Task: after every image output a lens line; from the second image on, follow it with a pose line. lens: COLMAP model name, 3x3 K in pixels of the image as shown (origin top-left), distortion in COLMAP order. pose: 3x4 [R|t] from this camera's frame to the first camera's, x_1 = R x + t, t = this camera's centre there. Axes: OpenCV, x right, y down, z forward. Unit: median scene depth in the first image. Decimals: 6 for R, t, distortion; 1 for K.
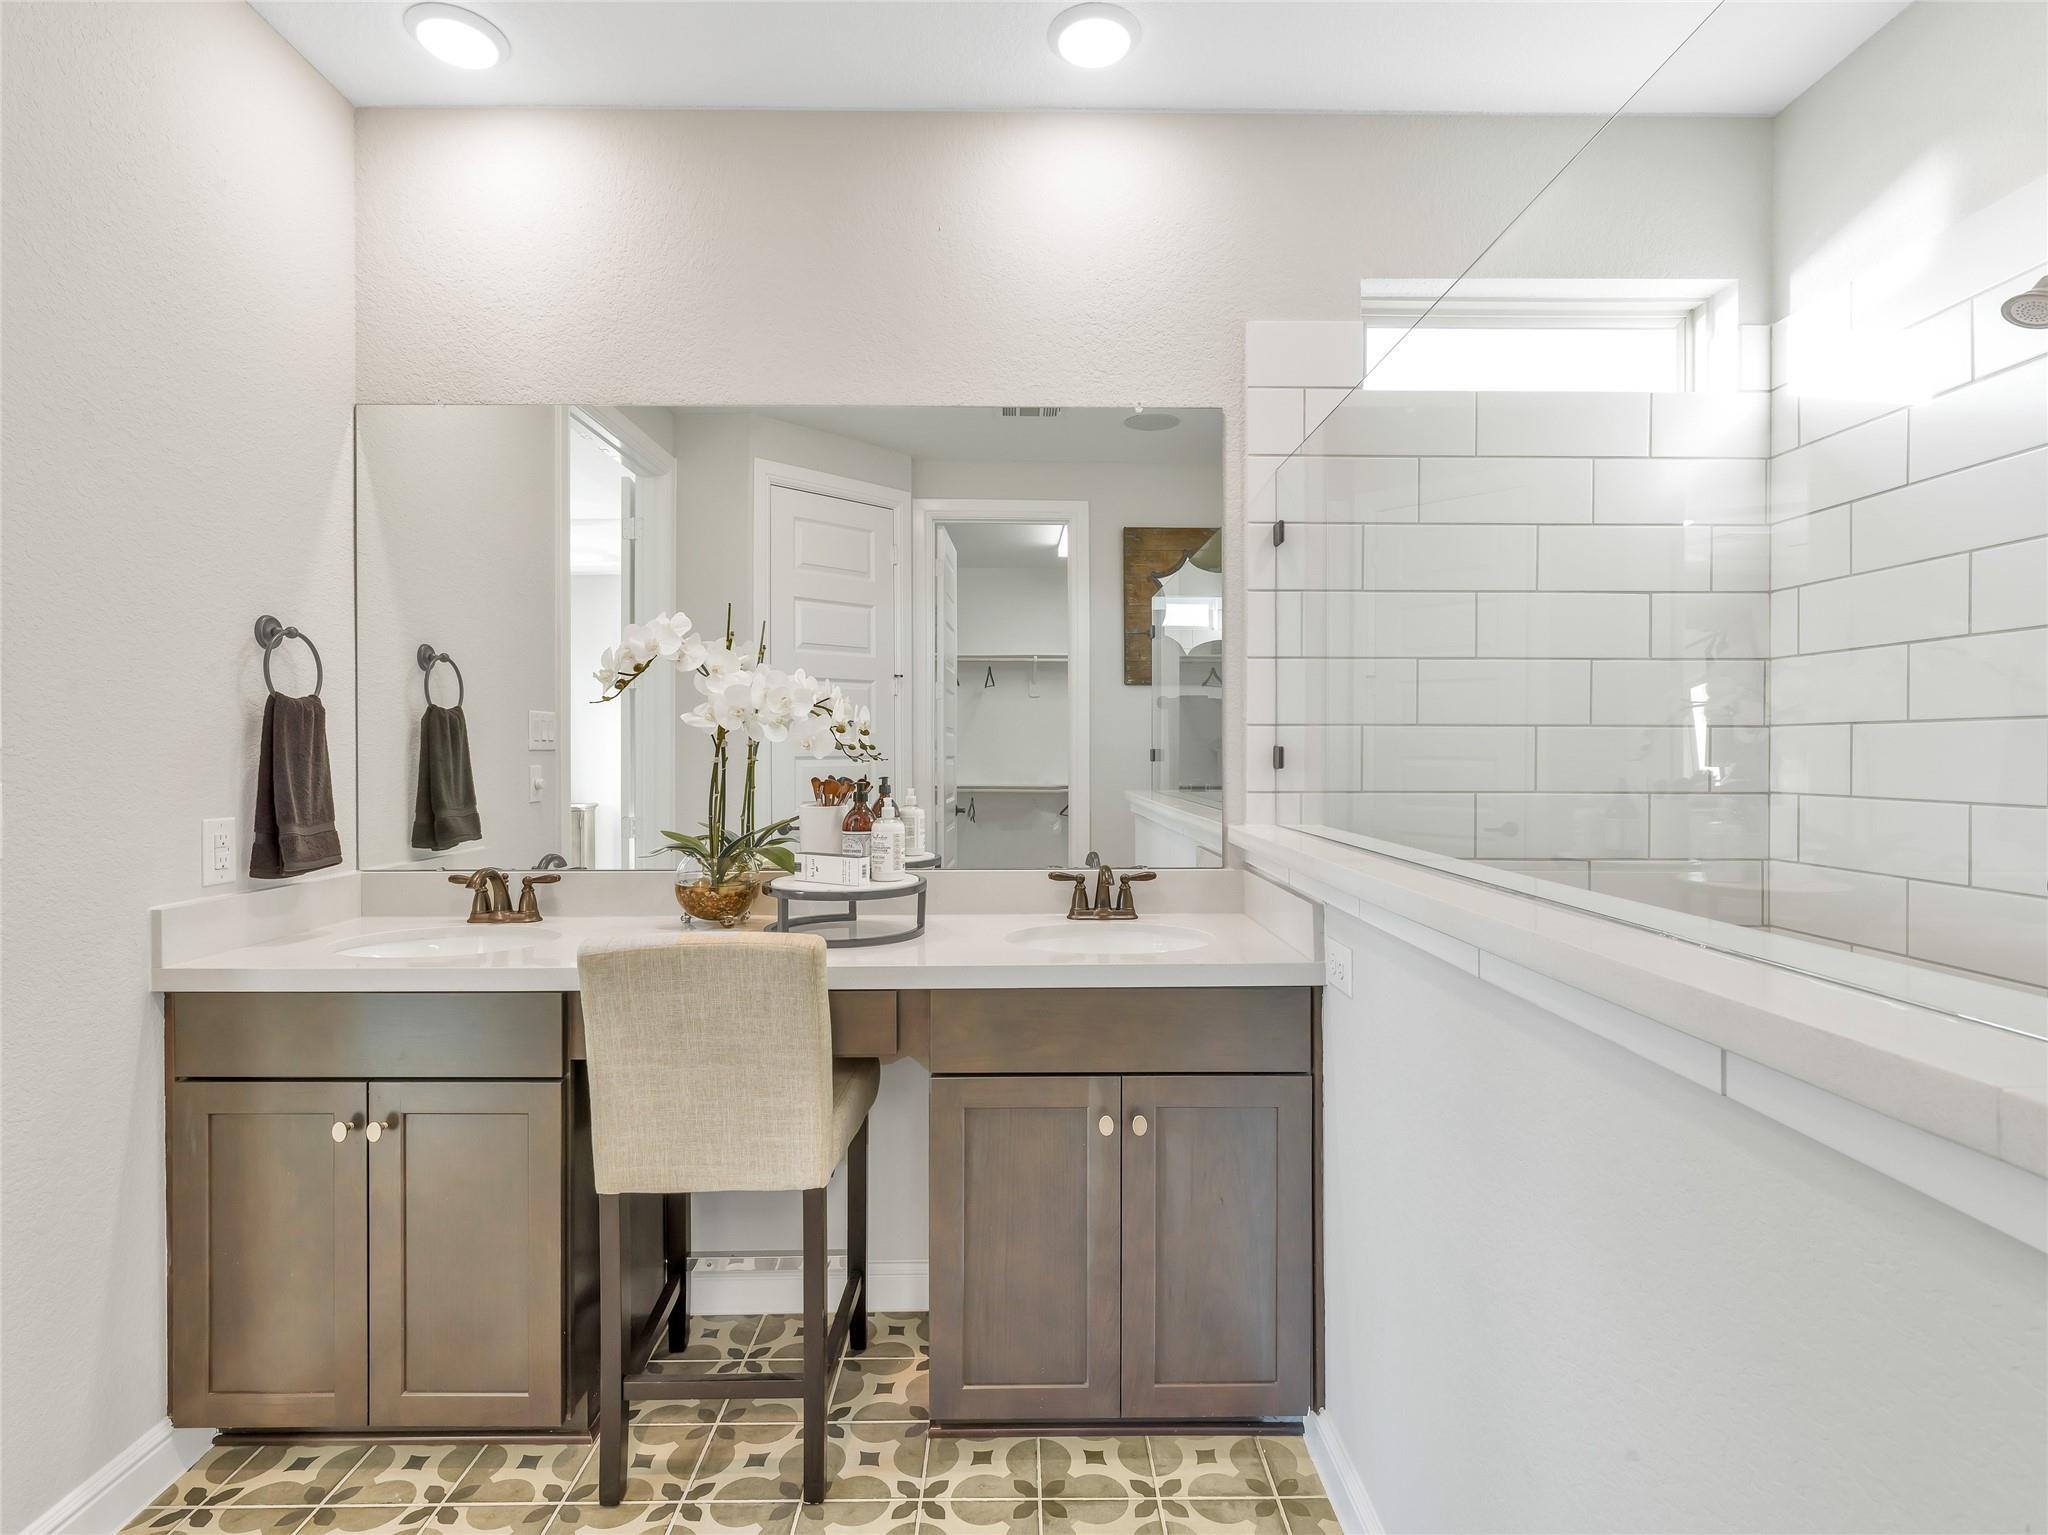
lens RADIAL K [[1035.1, 0, 1024.6], [0, 1035.1, 747.1], [0, 0, 1]] dist [0.002461, -0.000180]
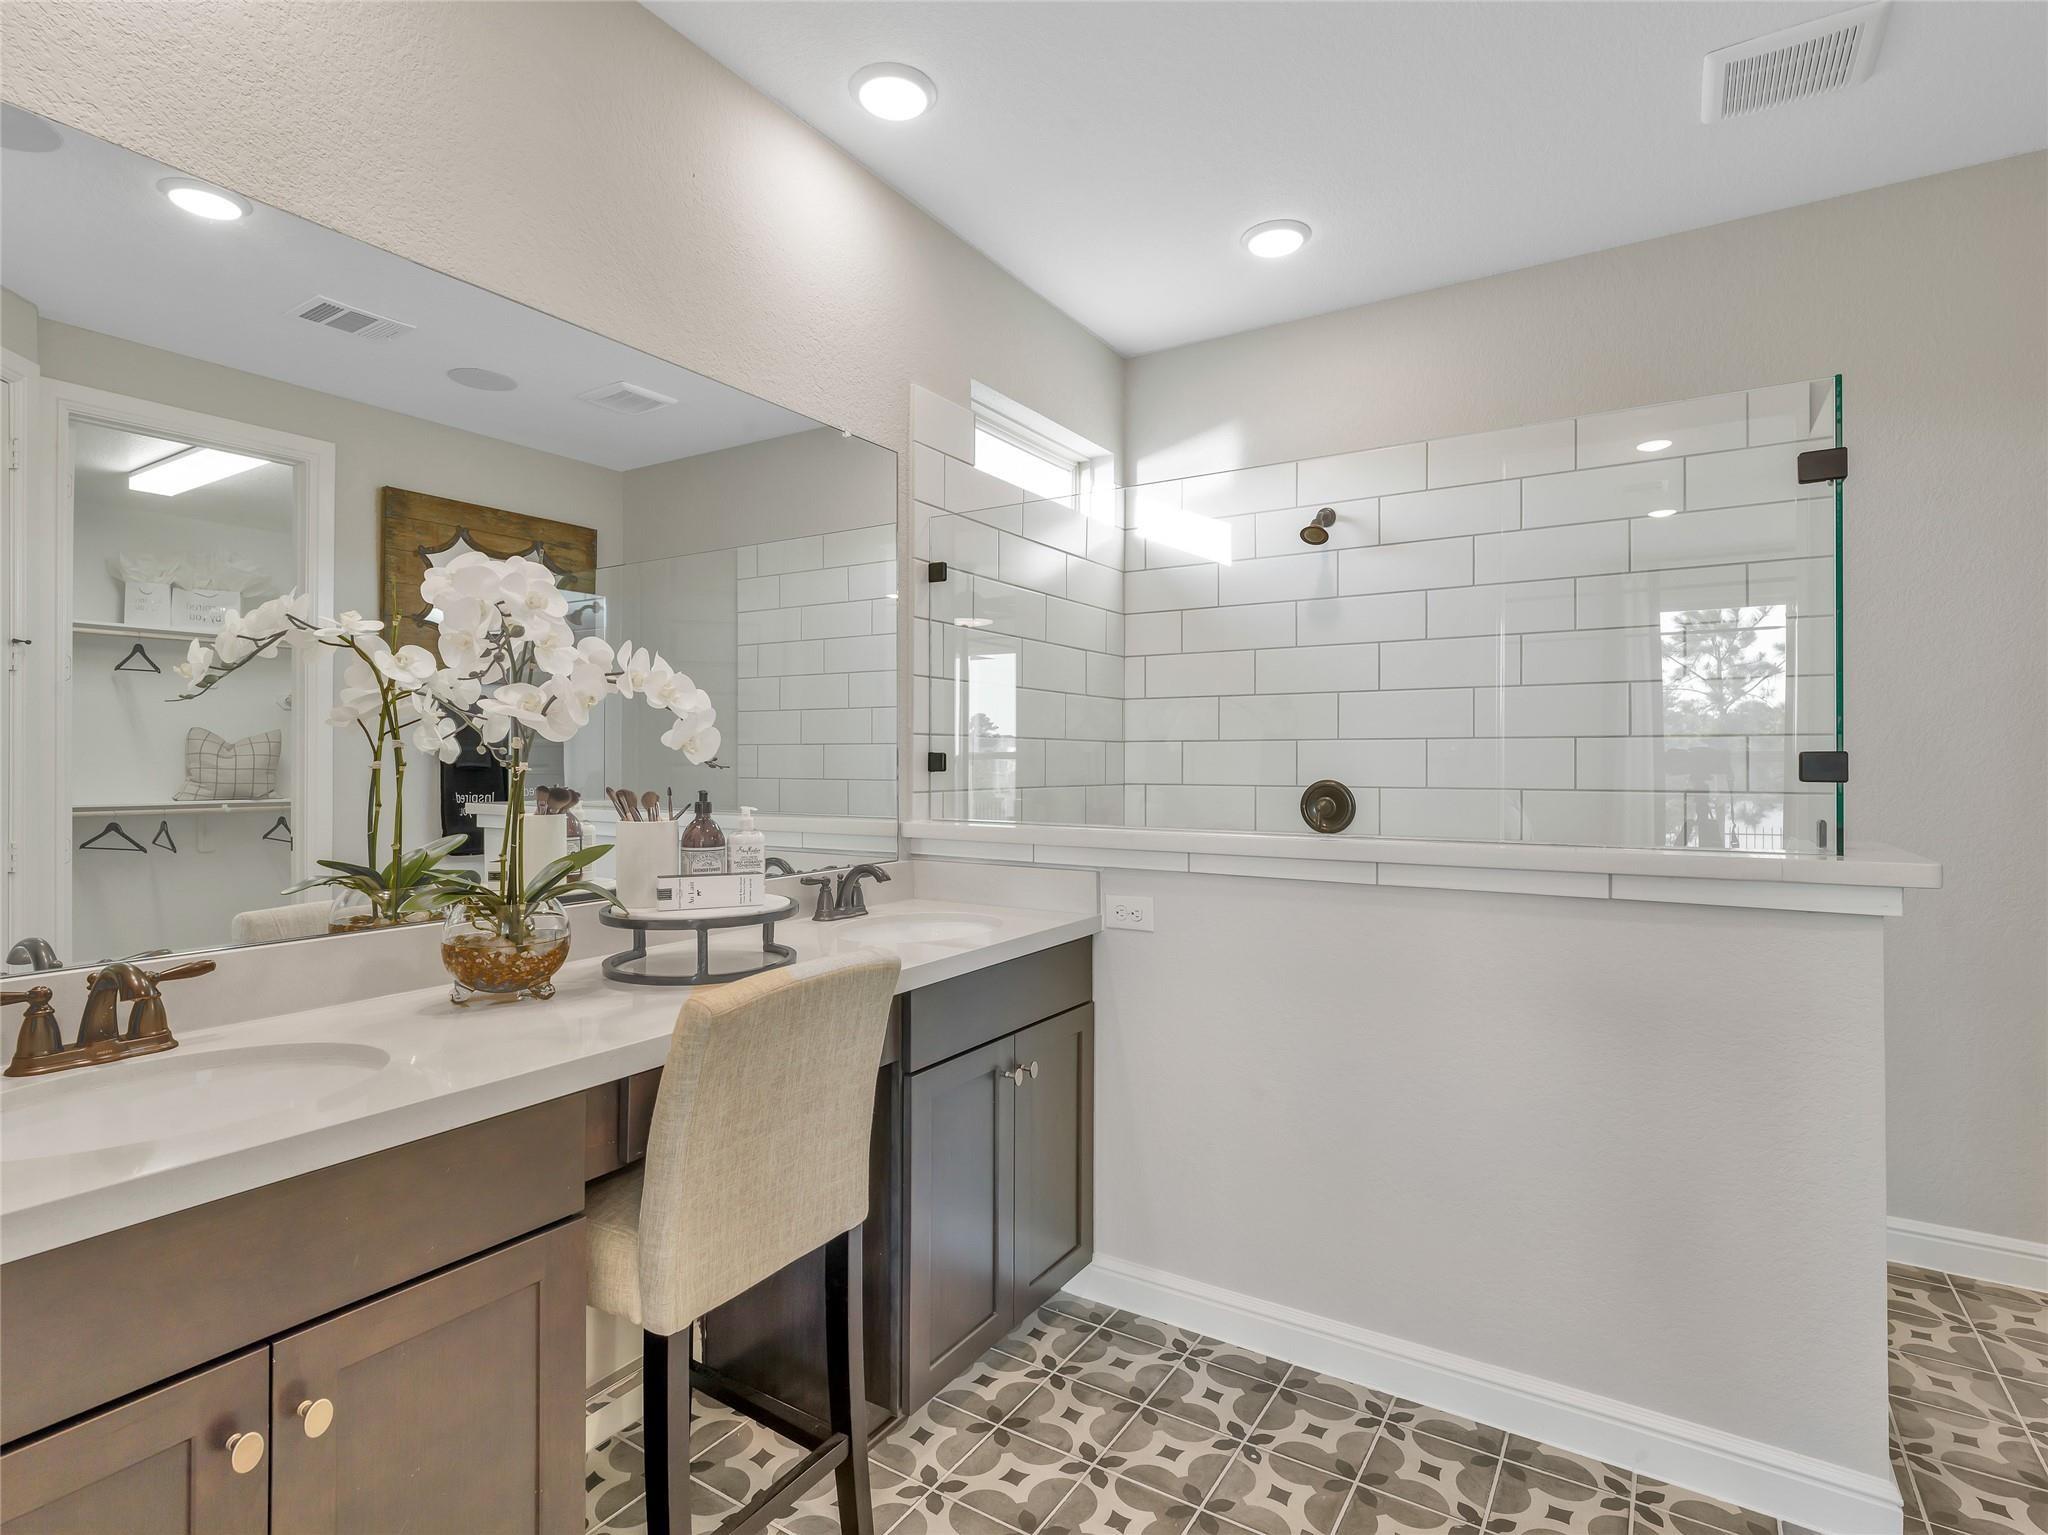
lens RADIAL K [[1035.1, 0, 1024.6], [0, 1035.1, 747.1], [0, 0, 1]] dist [0.002461, -0.000180]
pose [[0.542281, 0.012107, 0.840110, -0.700561], [-0.005000, 0.999925, -0.011183, 0.005316], [-0.840182, 0.001864, 0.542301, 0.282304]]
